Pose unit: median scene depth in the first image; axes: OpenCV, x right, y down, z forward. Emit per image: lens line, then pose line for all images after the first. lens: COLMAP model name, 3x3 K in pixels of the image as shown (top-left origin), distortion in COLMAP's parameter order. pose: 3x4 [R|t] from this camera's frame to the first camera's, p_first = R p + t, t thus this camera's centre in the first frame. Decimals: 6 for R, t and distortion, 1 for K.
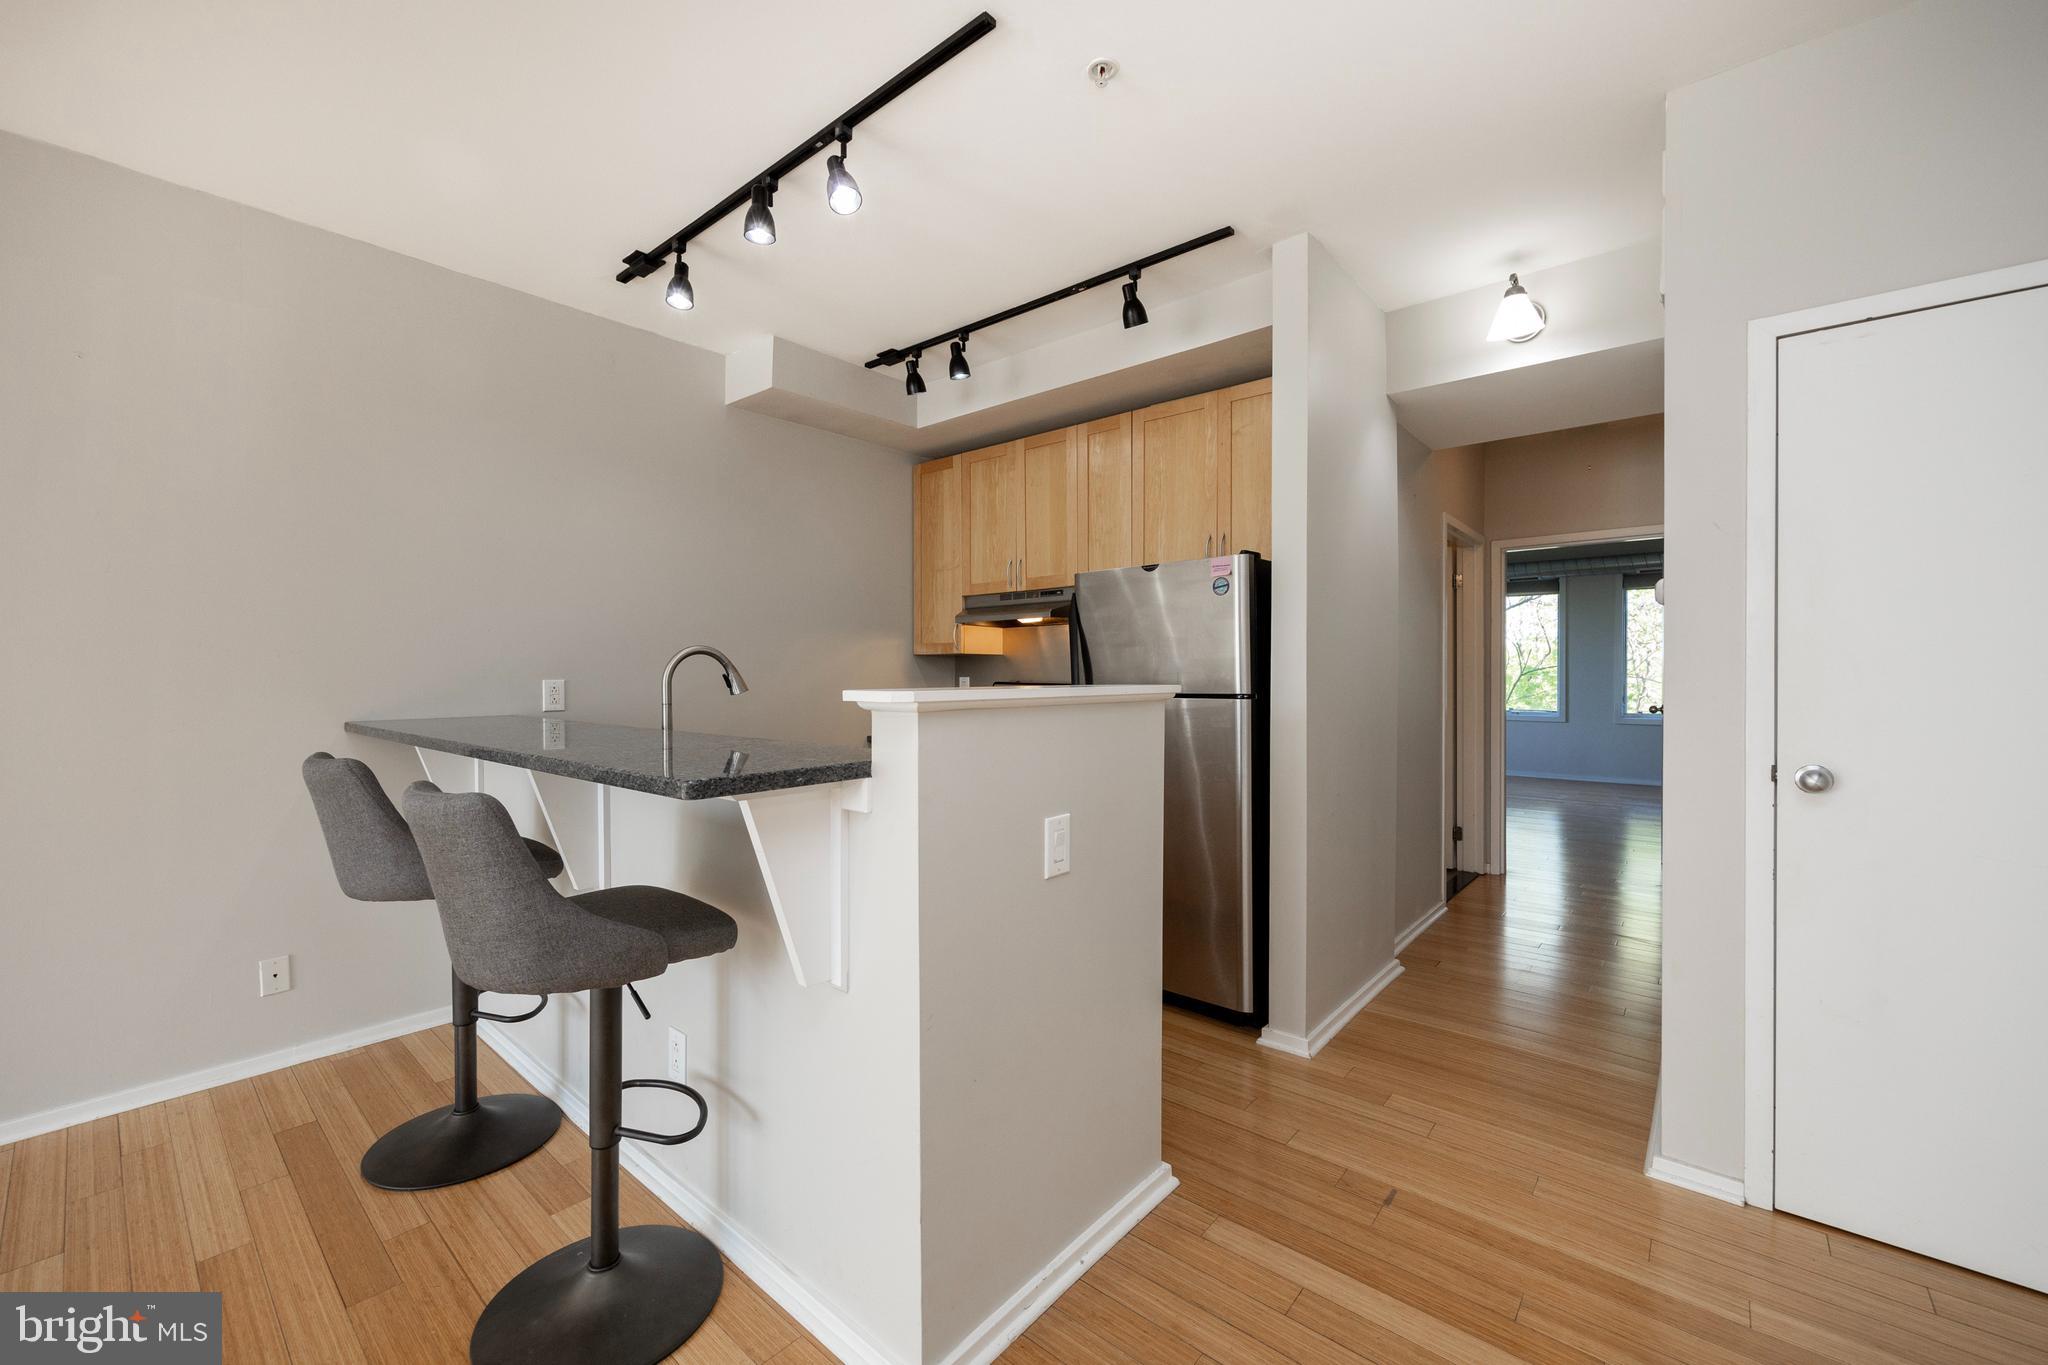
lens RADIAL K [[812.9, 0, 1023.2], [0, 812.9, 675.2], [0, 0, 1]] dist [-0.003943, -0.001457]
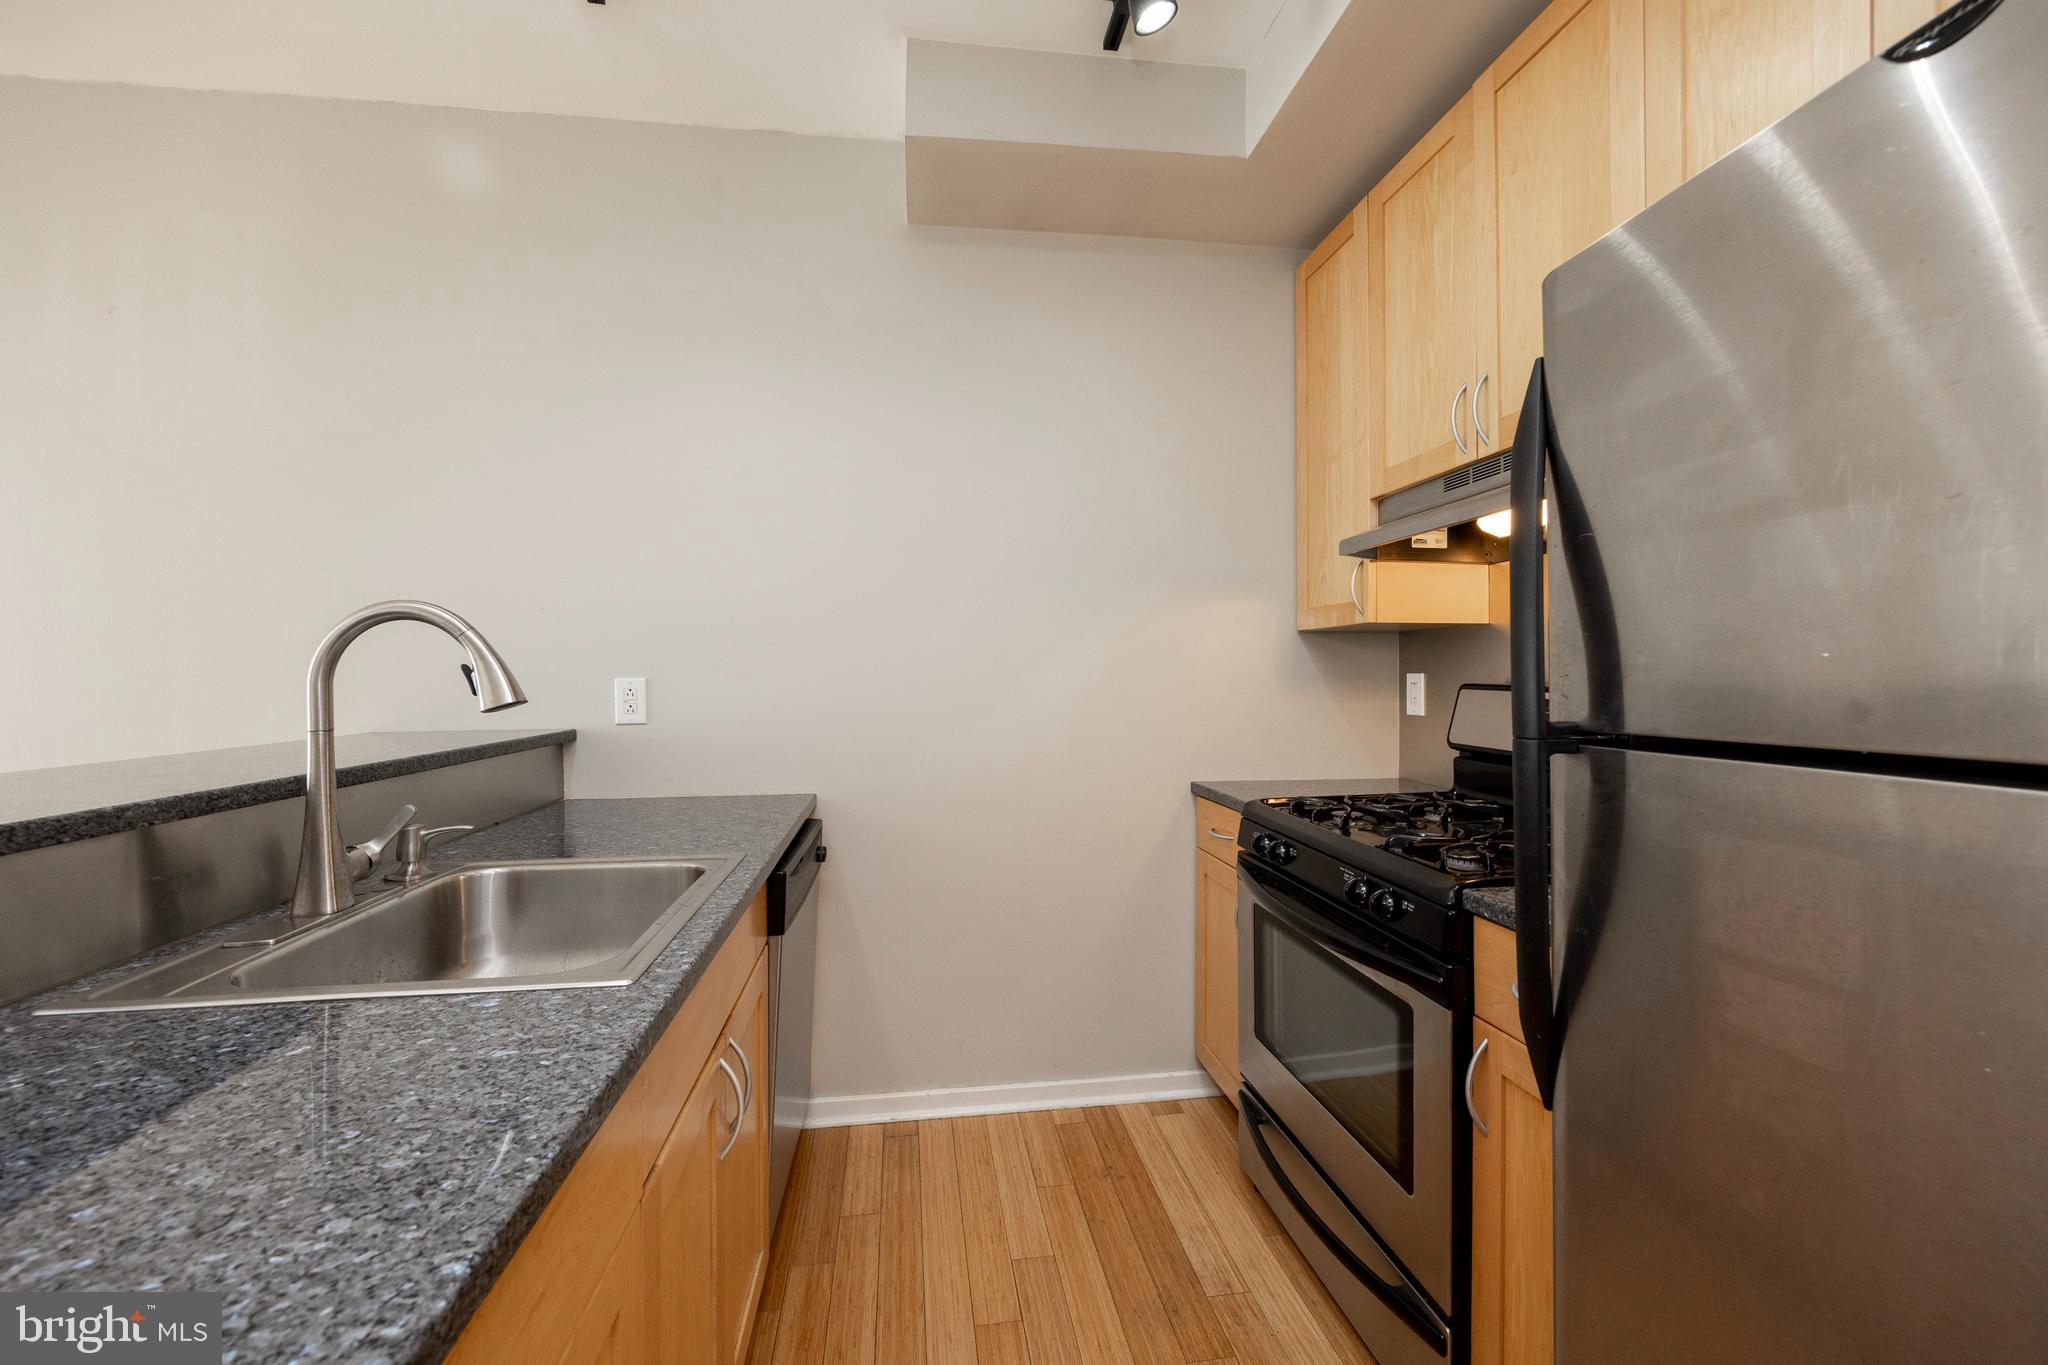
lens RADIAL K [[812.9, 0, 1017.3], [0, 812.9, 675.8], [0, 0, 1]] dist [-0.003943, -0.001457]
pose [[0.742948, -0.000201, -0.669349, 0.089111], [0.001949, 0.999996, 0.001863, 0.002718], [0.669347, -0.002688, 0.742945, 0.535512]]
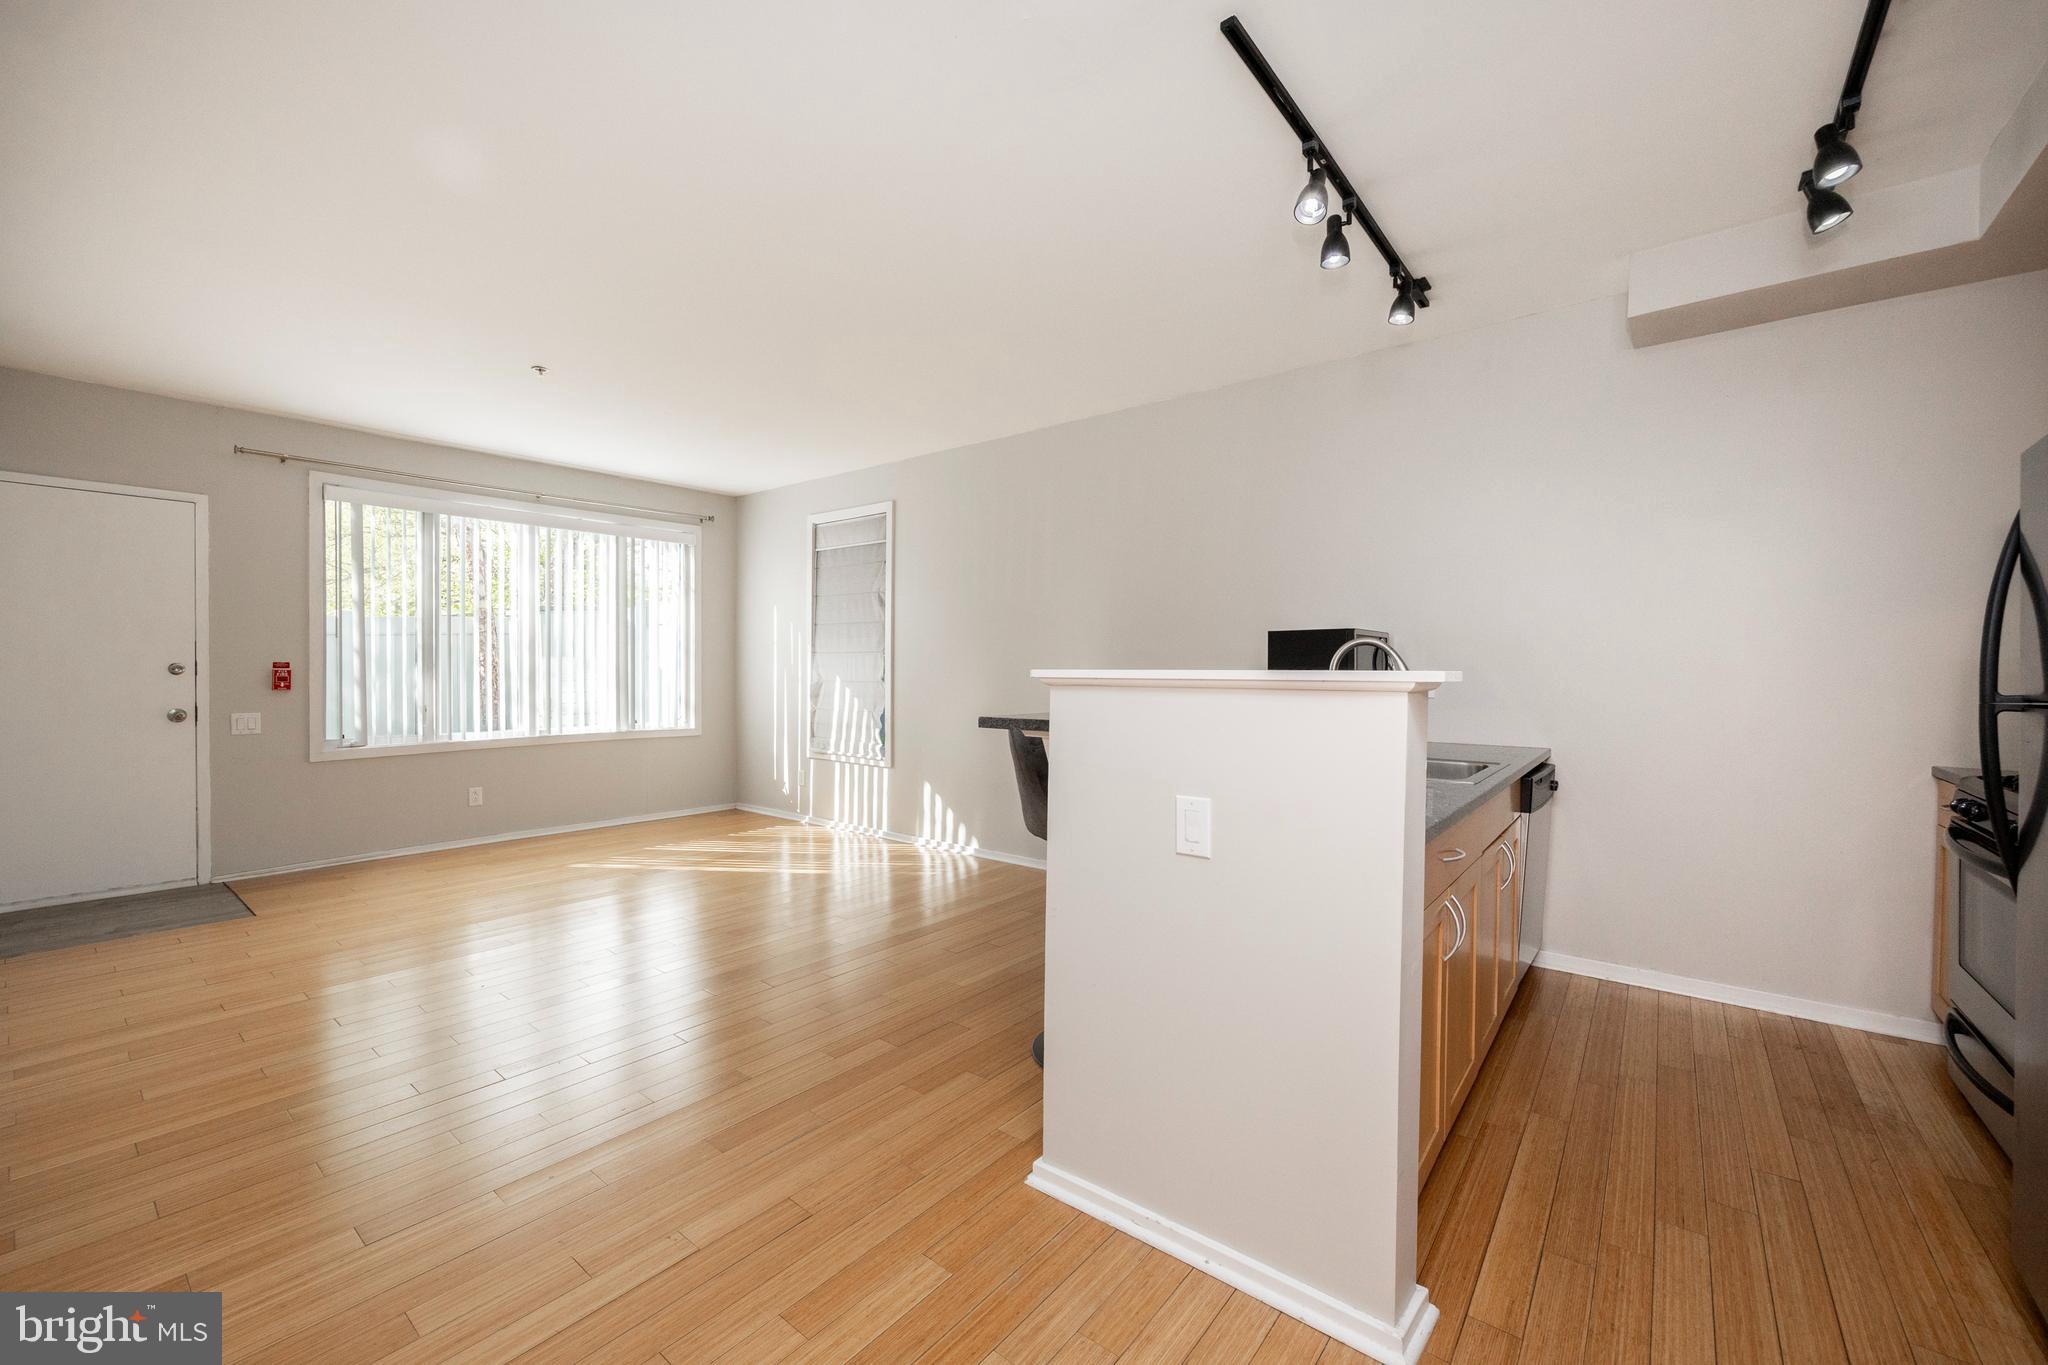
lens RADIAL K [[812.9, 0, 1019.4], [0, 812.9, 678.3], [0, 0, 1]] dist [-0.003943, -0.001457]
pose [[0.028460, 0.011052, -0.999534, 0.414567], [-0.007998, 0.999909, 0.010828, 0.006280], [0.999563, 0.007686, 0.028546, 0.298779]]
